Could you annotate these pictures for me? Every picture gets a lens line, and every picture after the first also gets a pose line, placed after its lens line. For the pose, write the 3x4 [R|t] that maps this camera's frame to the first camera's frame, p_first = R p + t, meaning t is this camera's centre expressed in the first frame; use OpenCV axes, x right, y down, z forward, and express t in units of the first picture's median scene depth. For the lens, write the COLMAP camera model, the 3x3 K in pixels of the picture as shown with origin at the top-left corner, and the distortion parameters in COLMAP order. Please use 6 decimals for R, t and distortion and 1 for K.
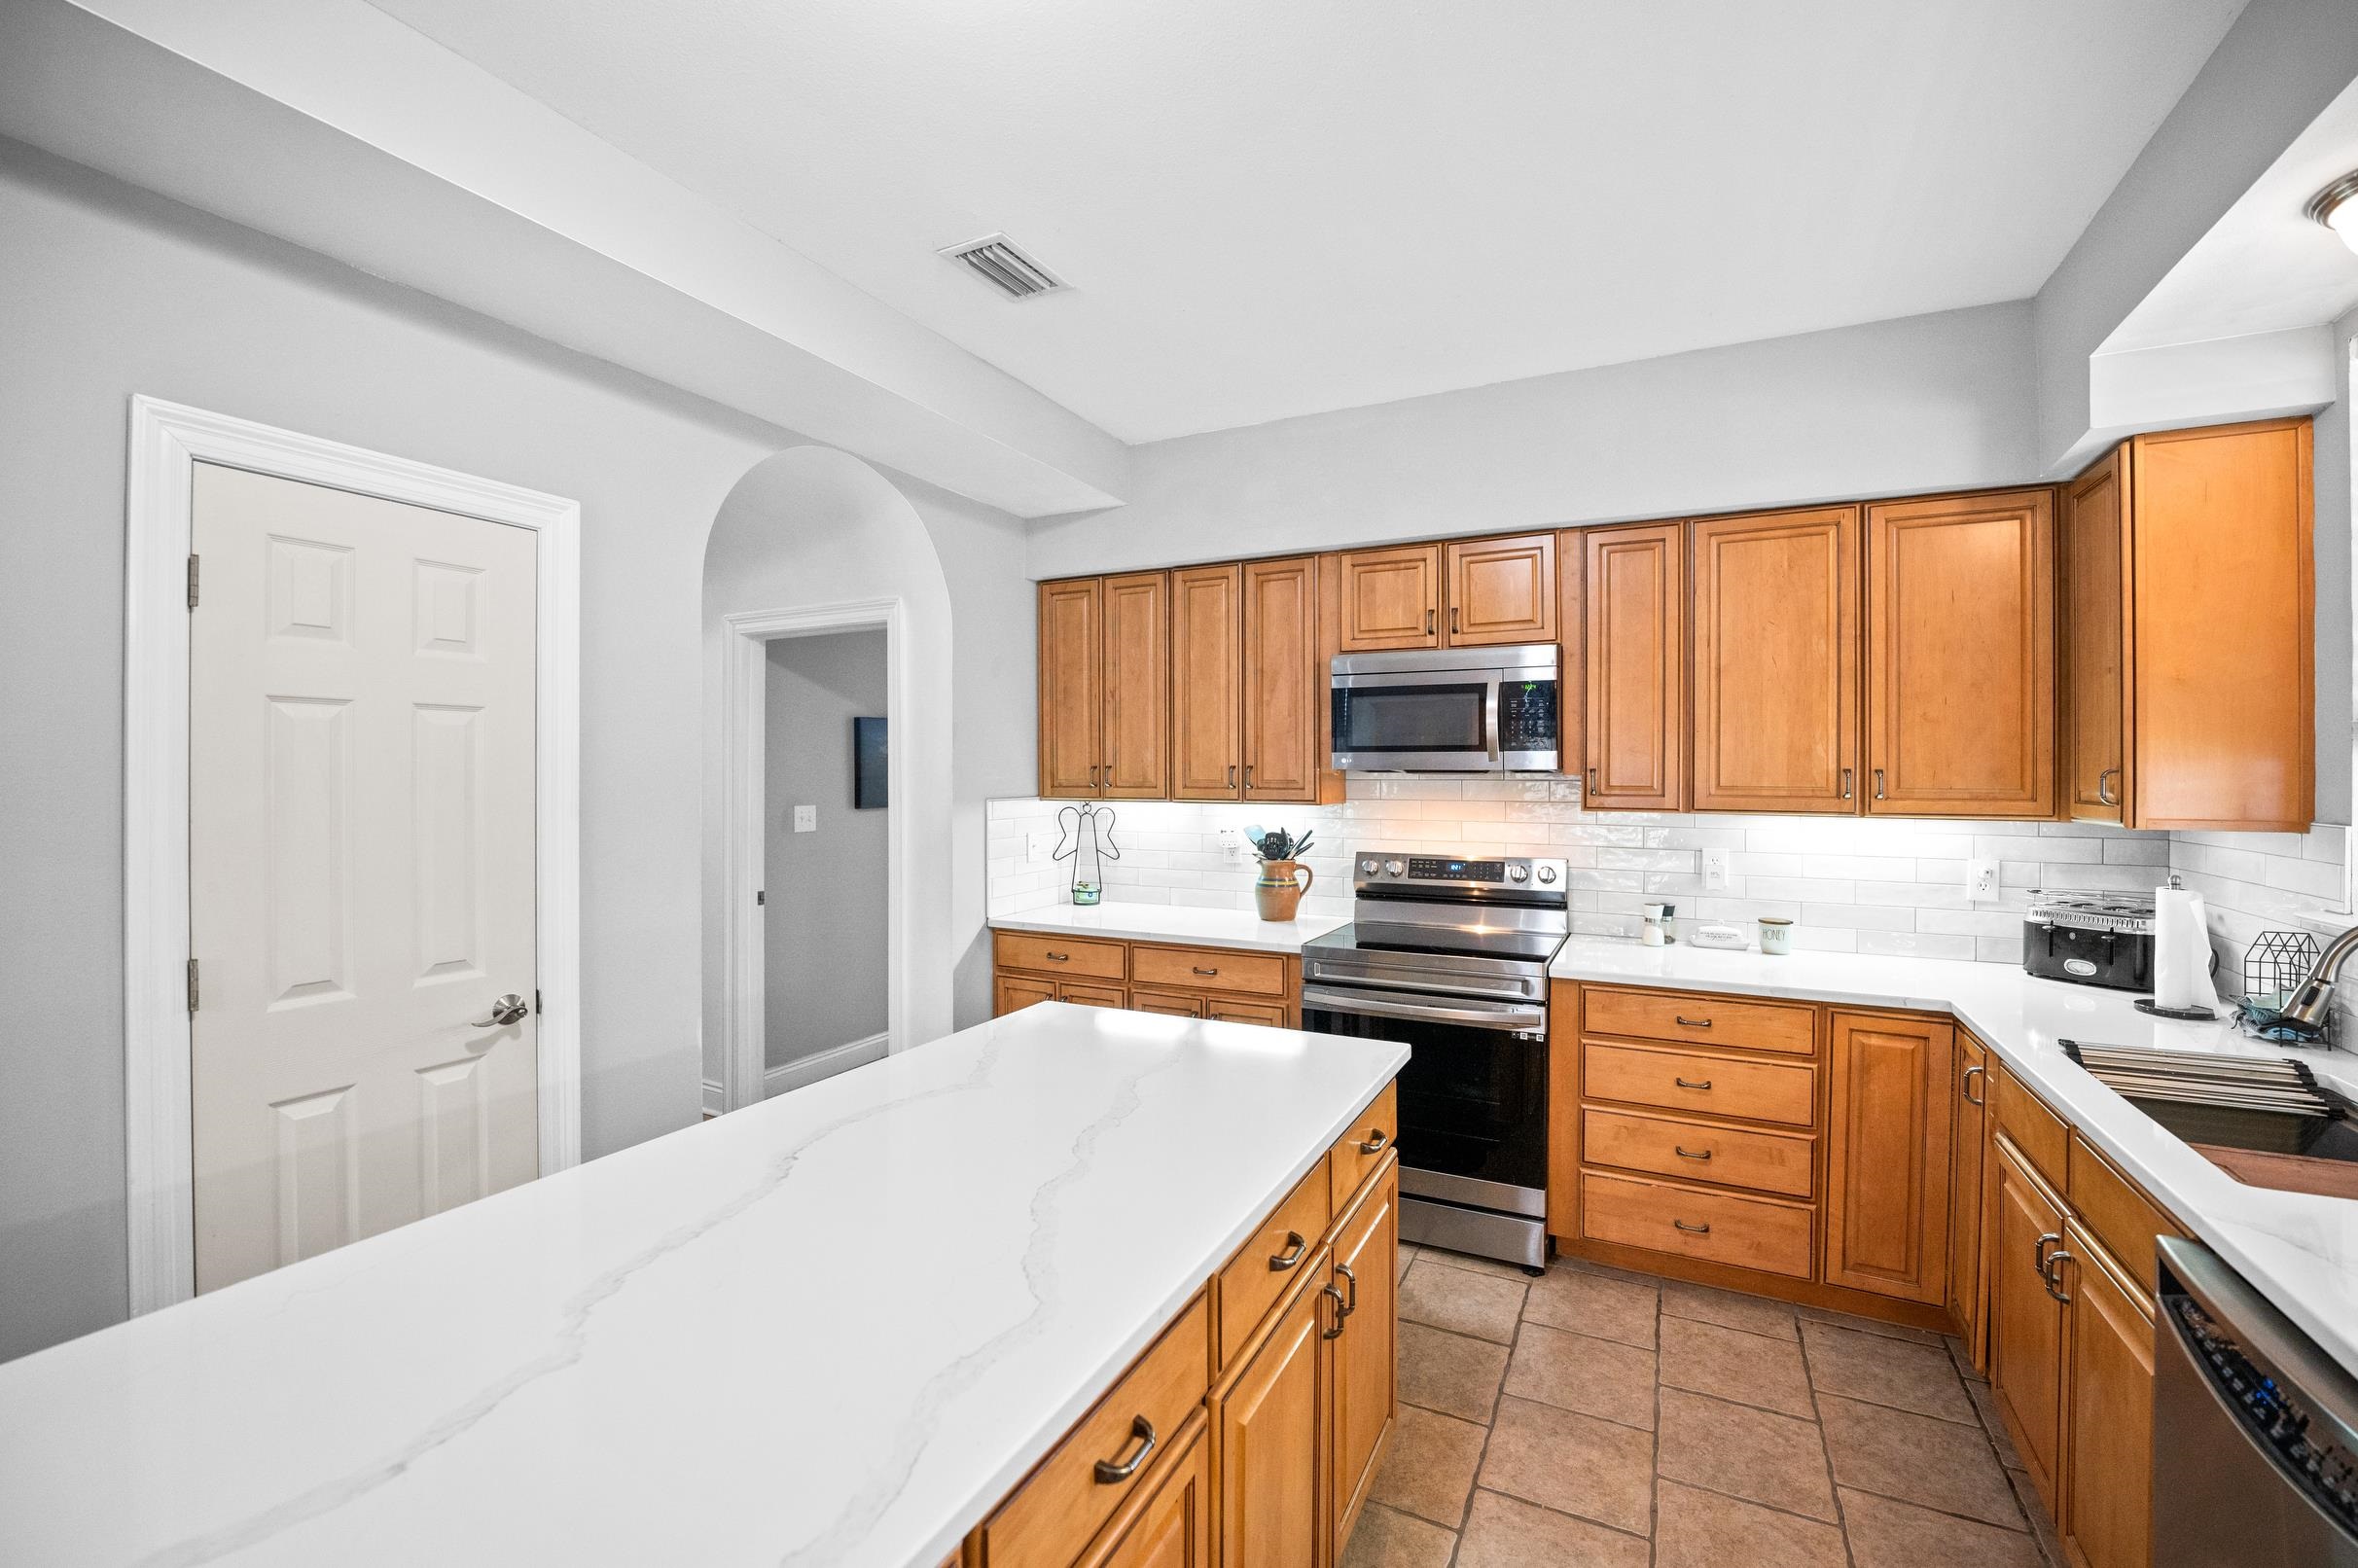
lens RADIAL K [[984.5, 0, 1180.5], [0, 984.5, 772.7], [0, 0, 1]] dist [-0.019163, 0.002004]
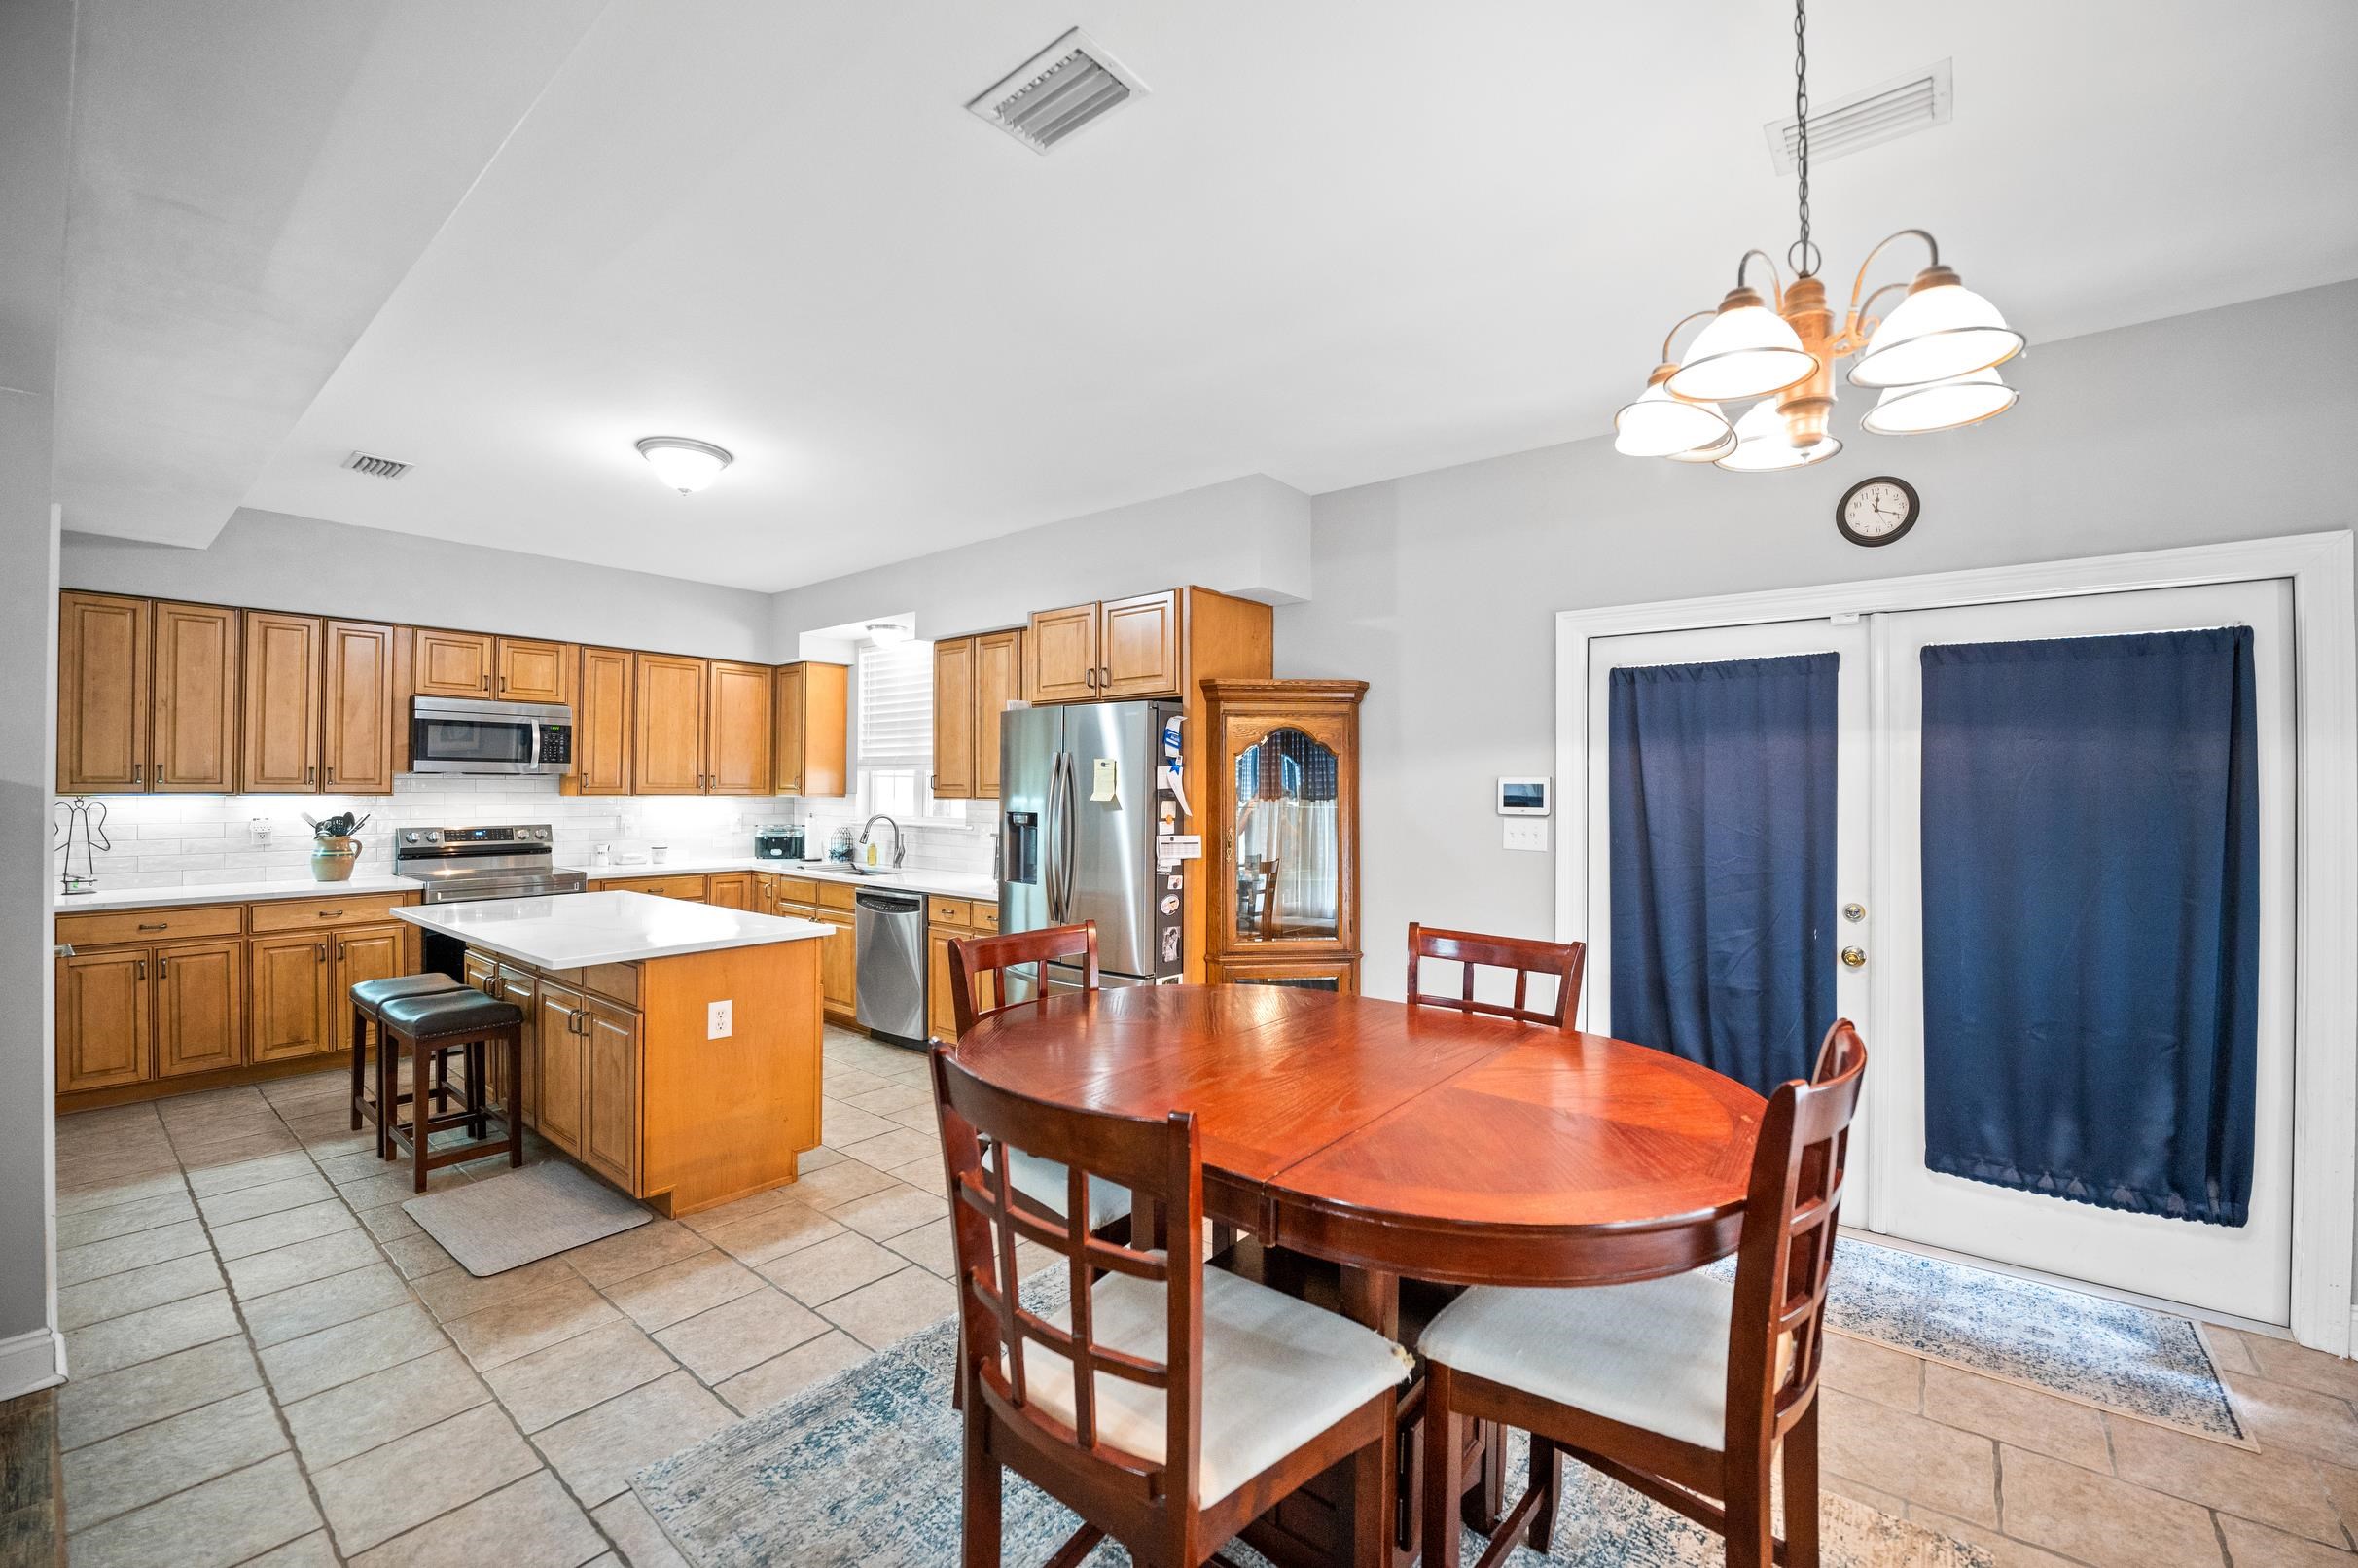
lens RADIAL K [[984.5, 0, 1191.6], [0, 984.5, 782.7], [0, 0, 1]] dist [-0.019163, 0.002004]
pose [[0.223900, 0.001775, 0.974611, -1.091208], [-0.009776, 0.999952, 0.000425, 0.001702], [-0.974563, -0.009623, 0.223906, -0.529719]]
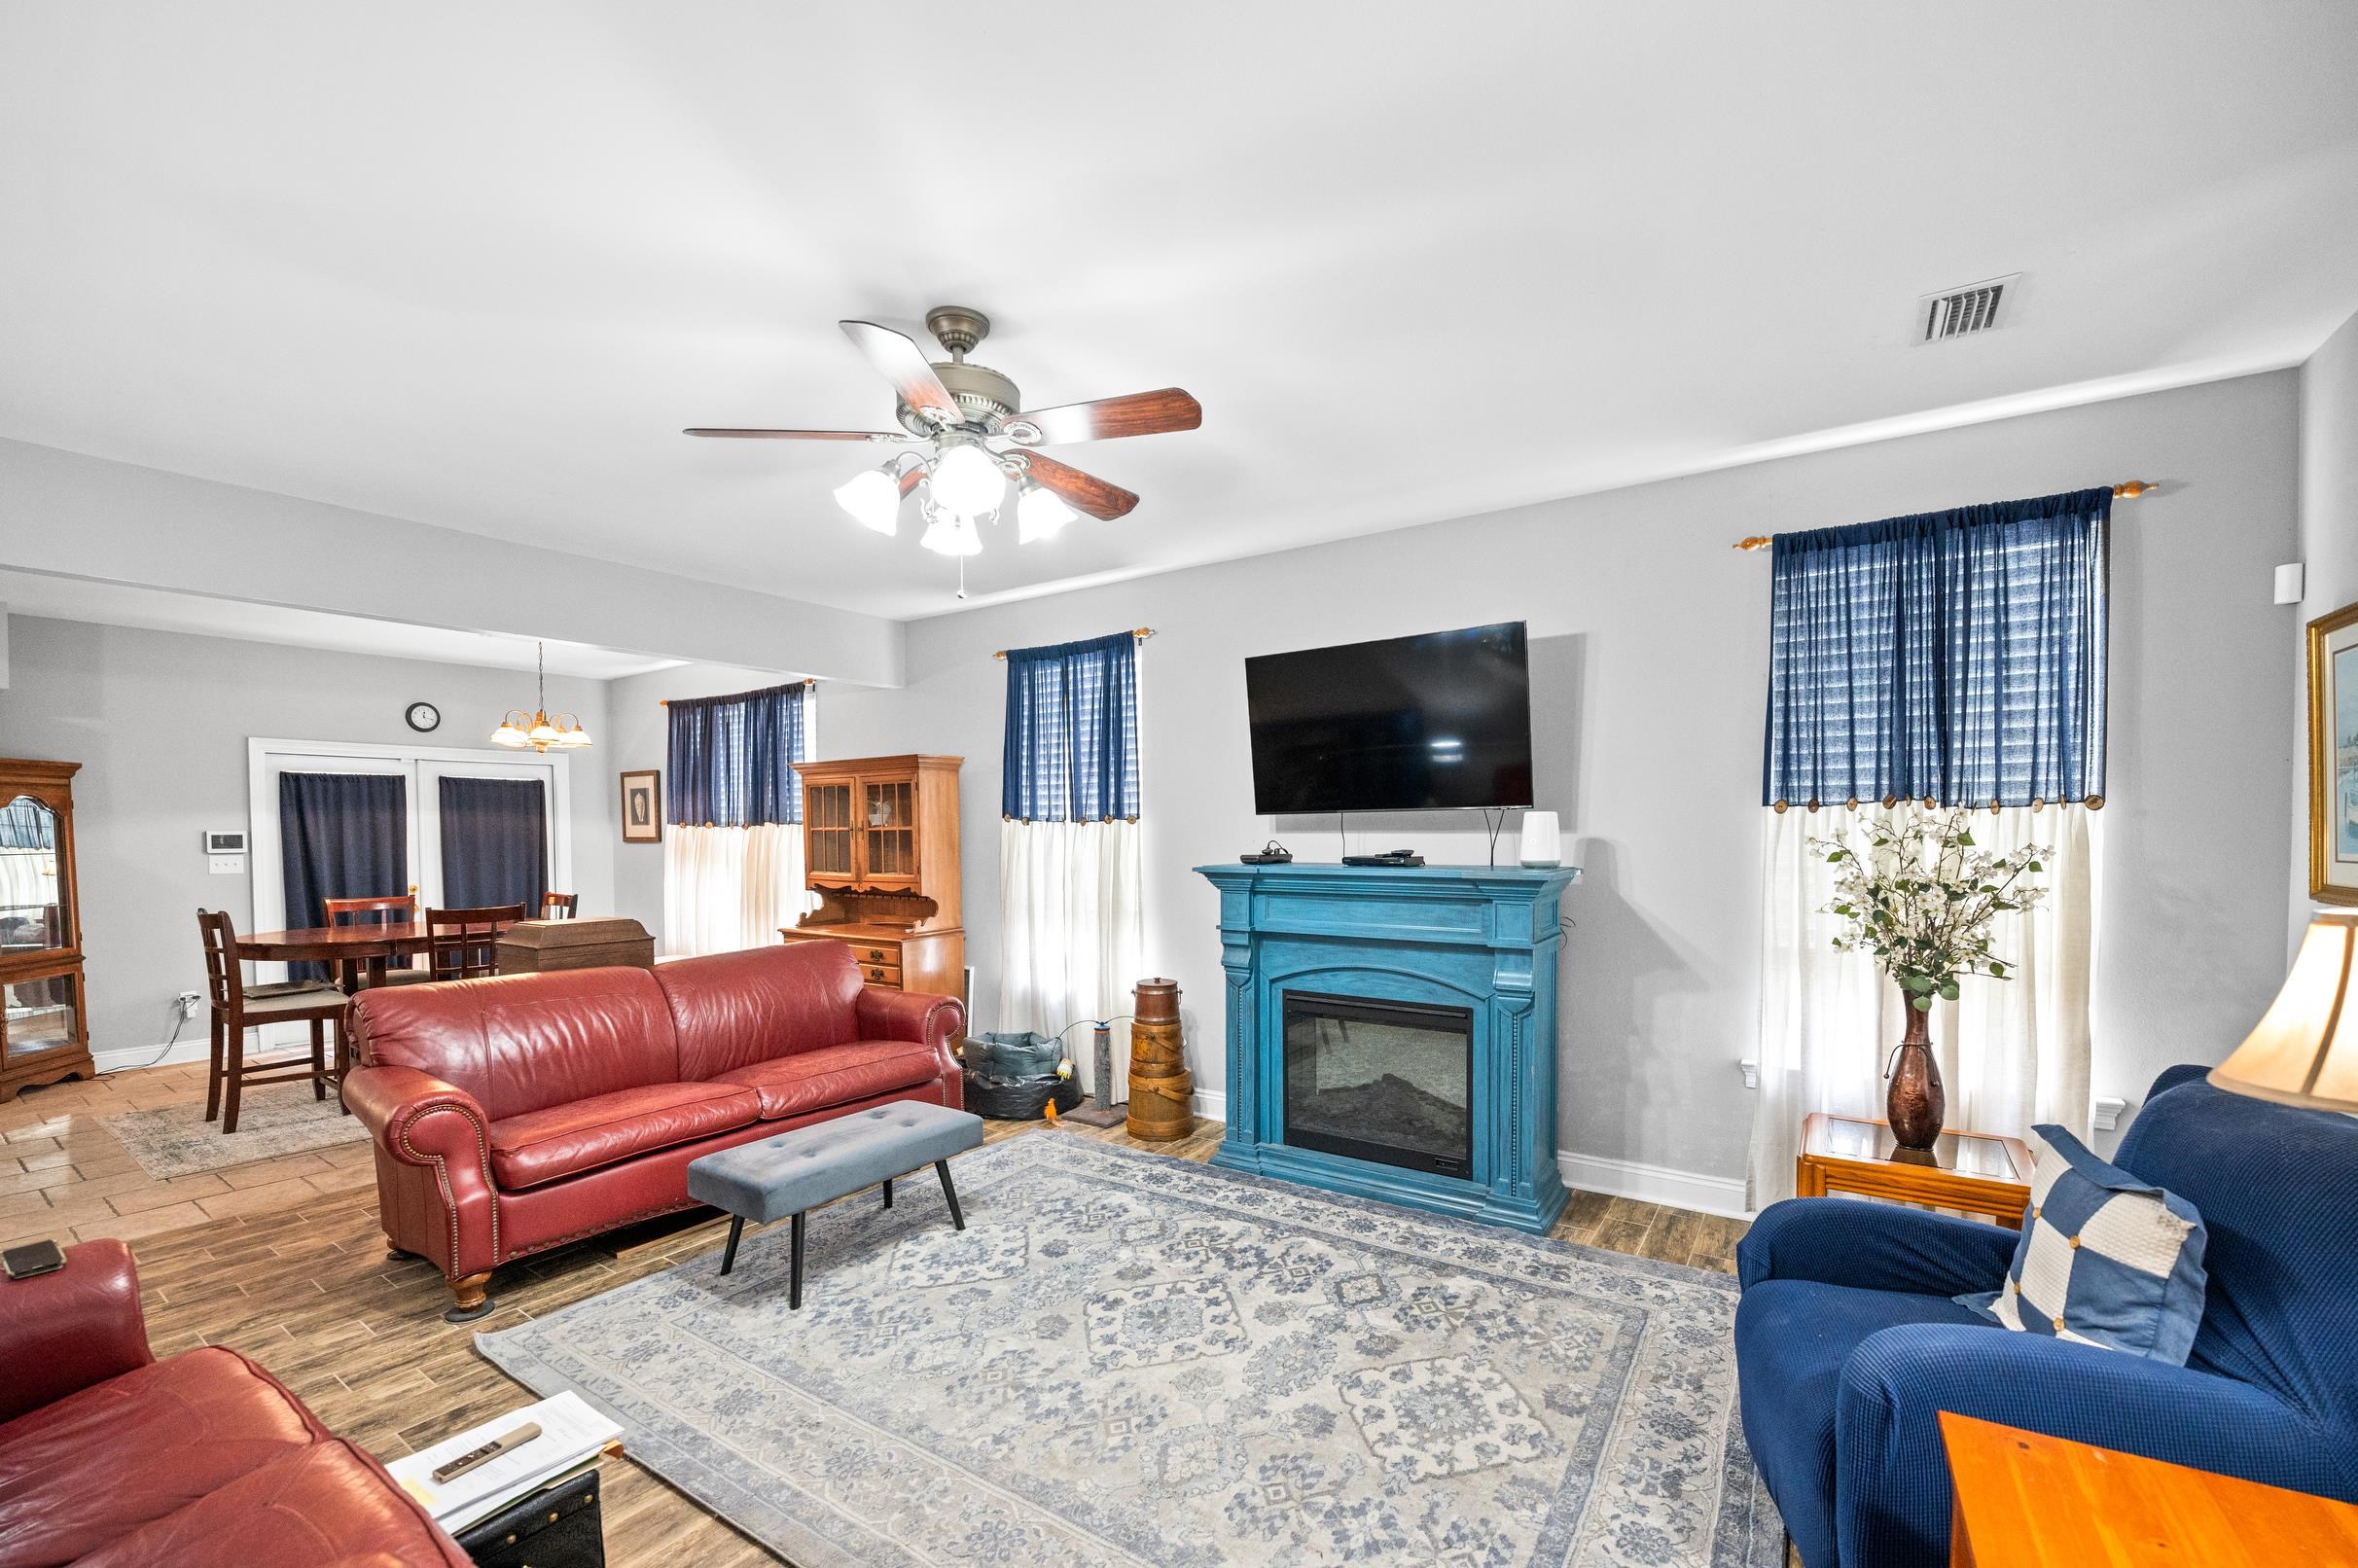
lens RADIAL K [[984.5, 0, 1190.9], [0, 984.5, 852.0], [0, 0, 1]] dist [-0.019163, 0.002004]
pose [[-0.991540, -0.000651, 0.129799, -2.061164], [0.002035, 0.999787, 0.020562, -0.002840], [-0.129785, 0.020652, -0.991327, 1.028641]]
